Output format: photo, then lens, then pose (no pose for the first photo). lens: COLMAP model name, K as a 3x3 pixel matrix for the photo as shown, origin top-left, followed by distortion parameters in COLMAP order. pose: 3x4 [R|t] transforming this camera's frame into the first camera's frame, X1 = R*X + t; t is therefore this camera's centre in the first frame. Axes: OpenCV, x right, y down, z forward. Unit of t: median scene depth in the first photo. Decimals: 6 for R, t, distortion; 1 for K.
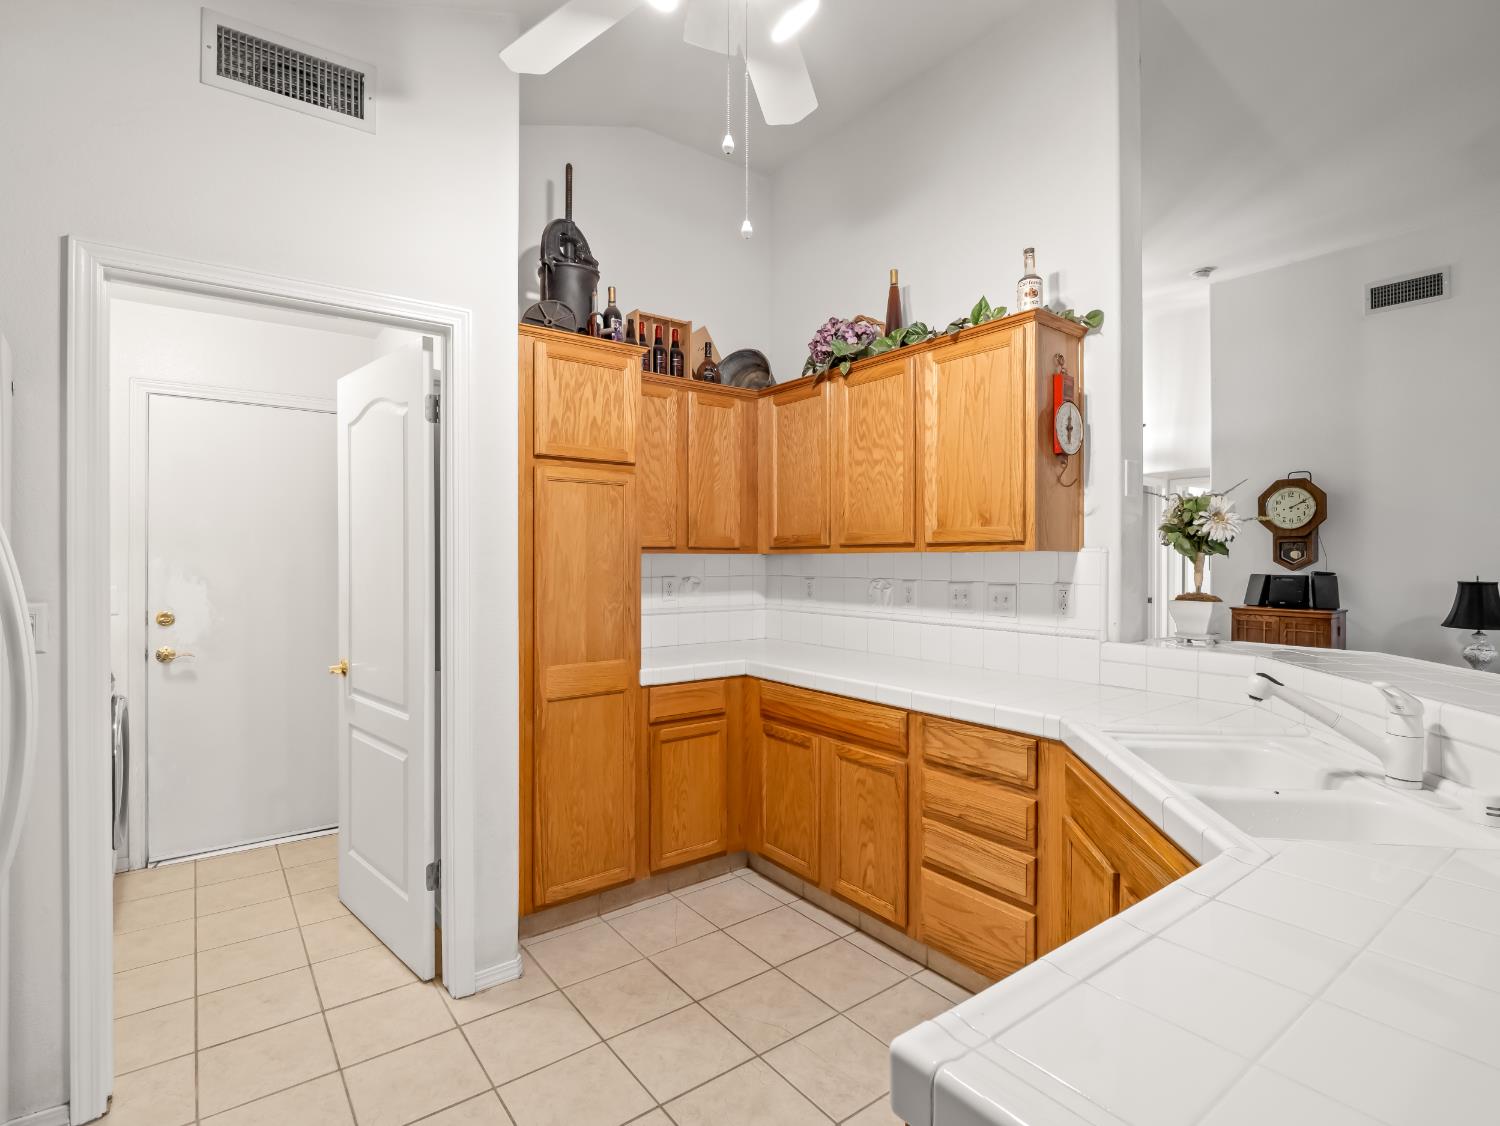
lens RADIAL K [[730.5, 0, 742.0], [0, 730.5, 554.3], [0, 0, 1]] dist [-0.002928, -0.006982]
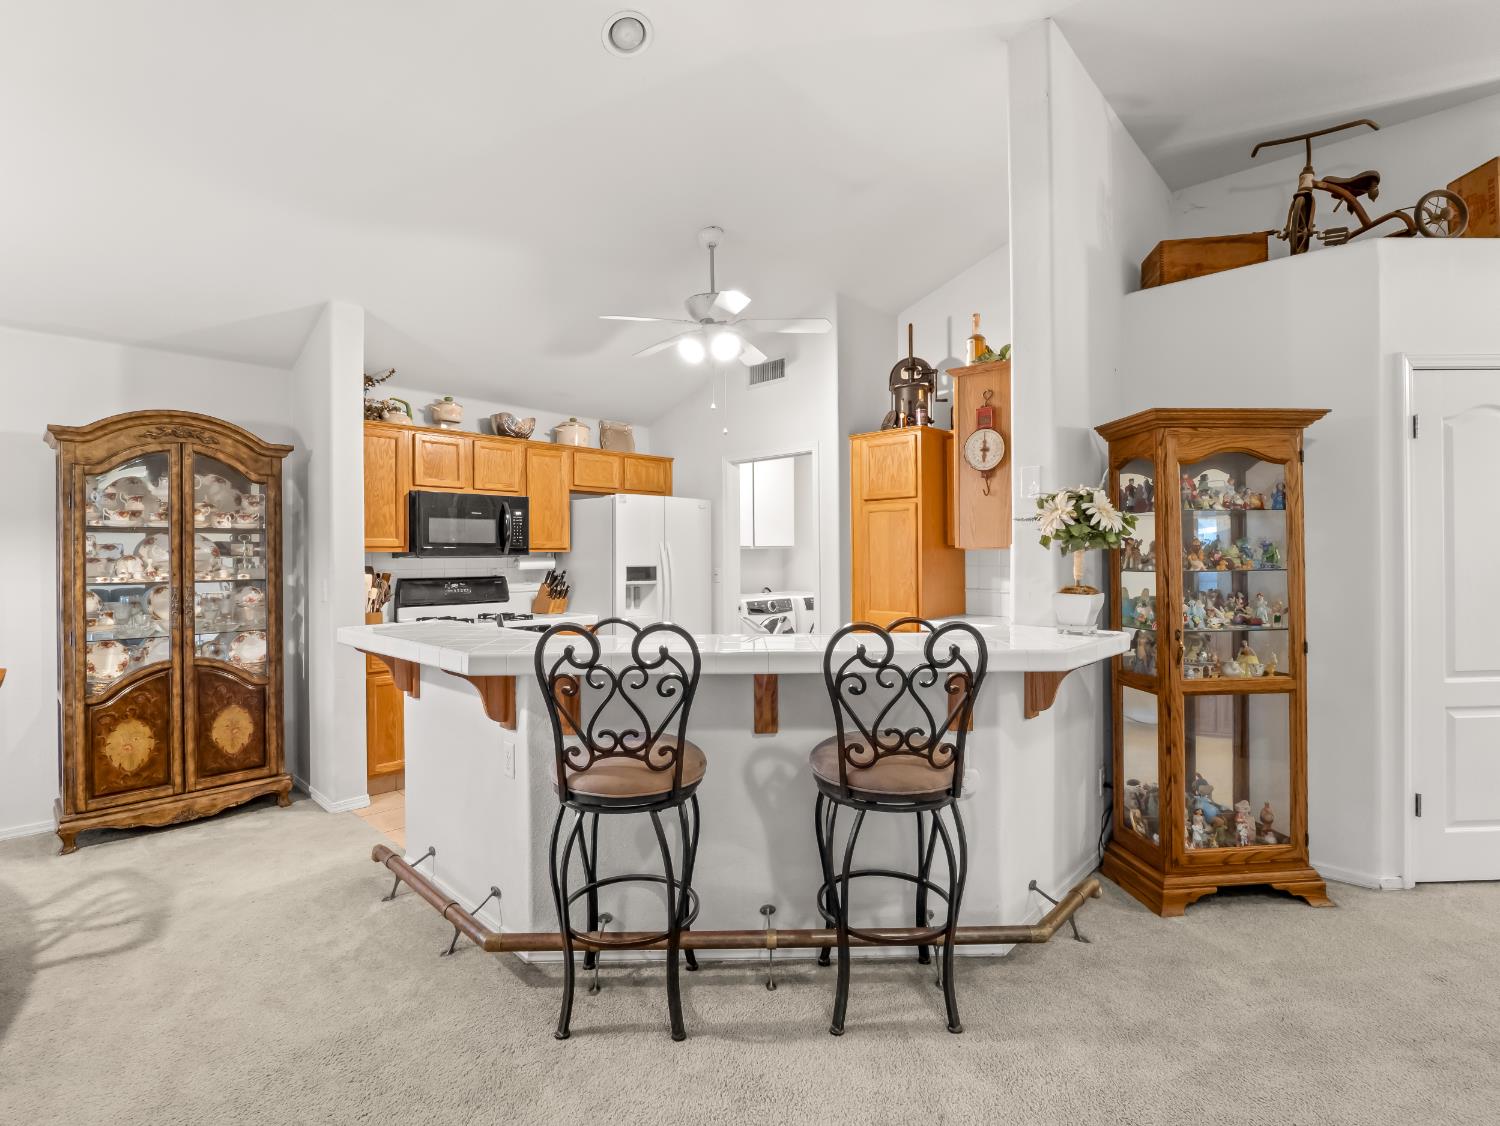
lens RADIAL K [[730.5, 0, 749.5], [0, 730.5, 553.4], [0, 0, 1]] dist [-0.002928, -0.006982]
pose [[0.171049, -0.002679, -0.985259, 1.482572], [0.012713, 0.999919, -0.000512, 0.001950], [0.985181, -0.012438, 0.171069, 0.349060]]
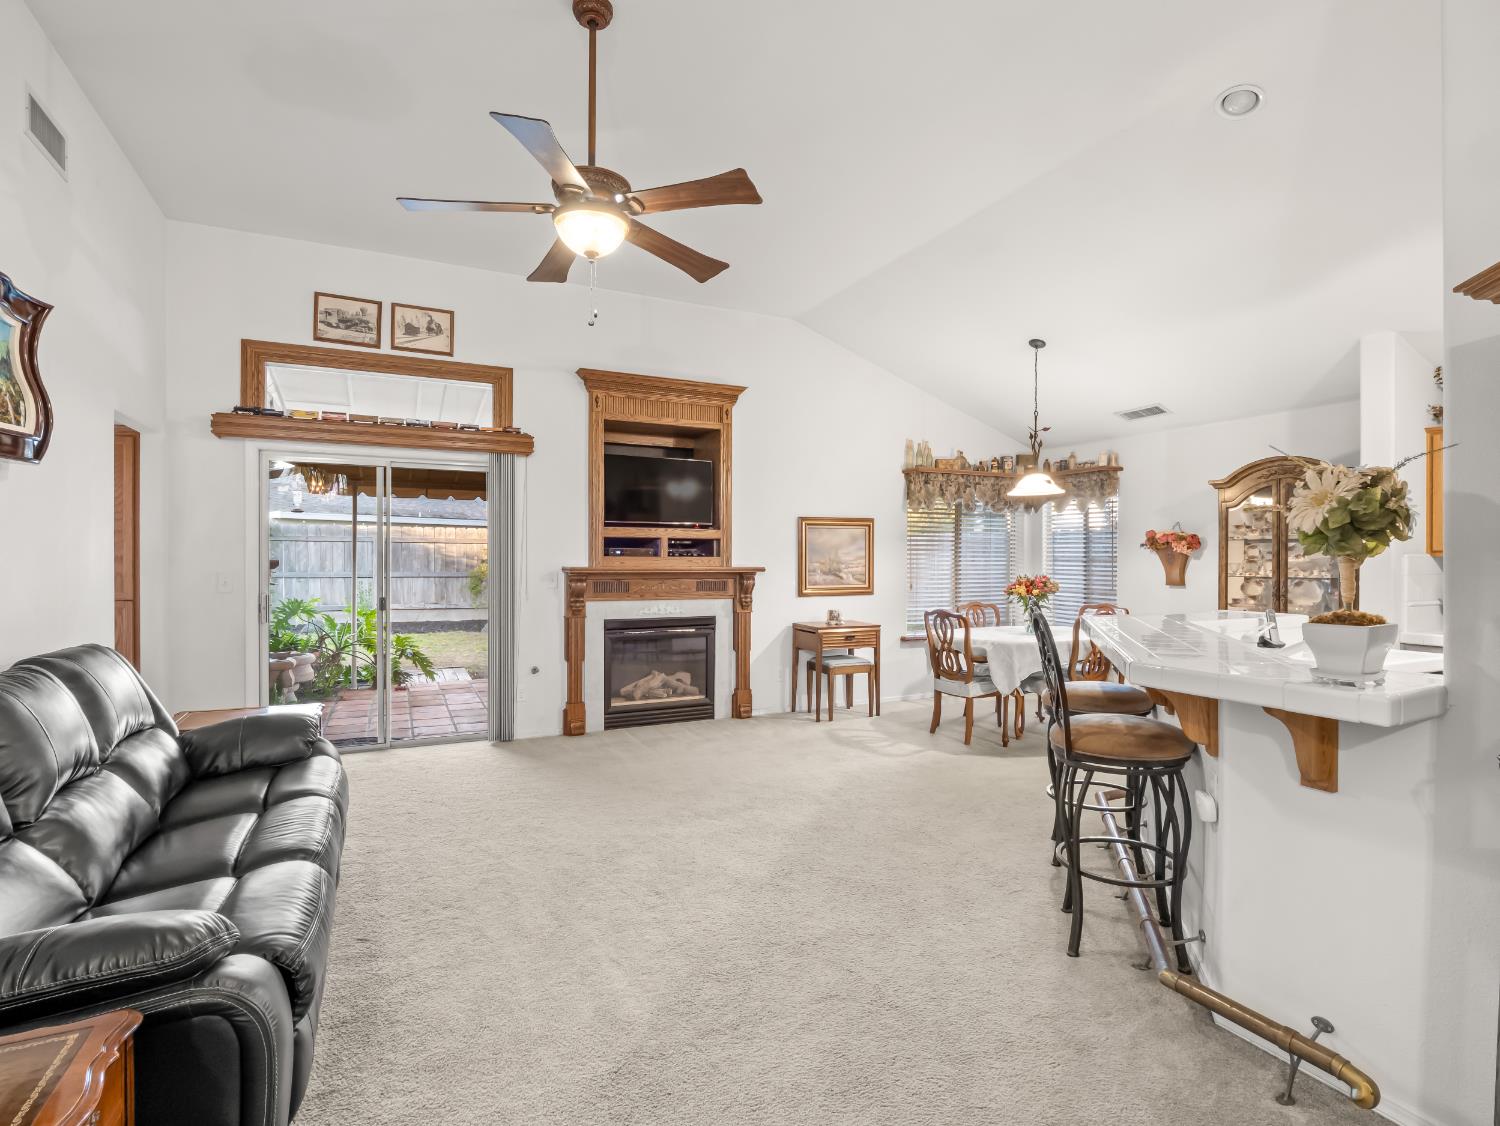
lens RADIAL K [[749.2, 0, 744.4], [0, 749.2, 564.8], [0, 0, 1]] dist [-0.007480, -0.002708]
pose [[-0.981919, -0.004793, 0.189241, 0.984419], [-0.004777, 0.999988, 0.000539, 0.012728], [-0.189241, -0.000374, -0.981931, 1.707907]]
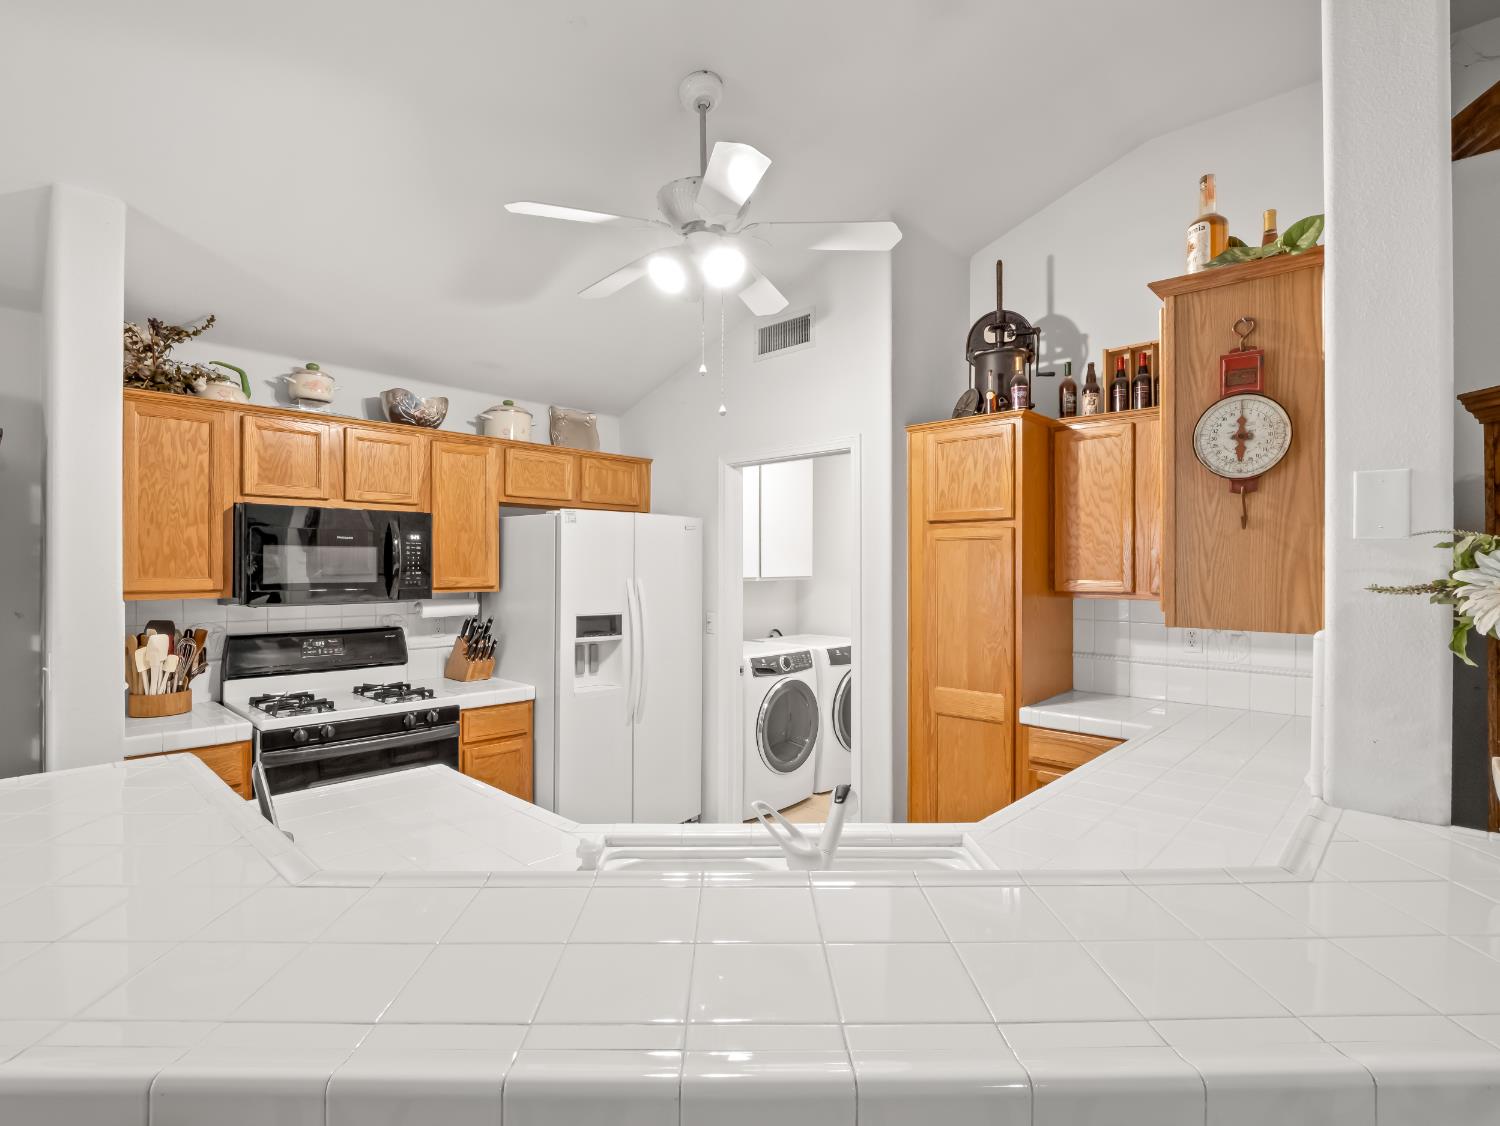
lens RADIAL K [[749.2, 0, 750.1], [0, 749.2, 565.5], [0, 0, 1]] dist [-0.007480, -0.002708]
pose [[0.172768, 0.001391, -0.984962, 0.920639], [0.004781, 0.999986, 0.002250, -0.059500], [0.984951, -0.005098, 0.172759, 0.432043]]
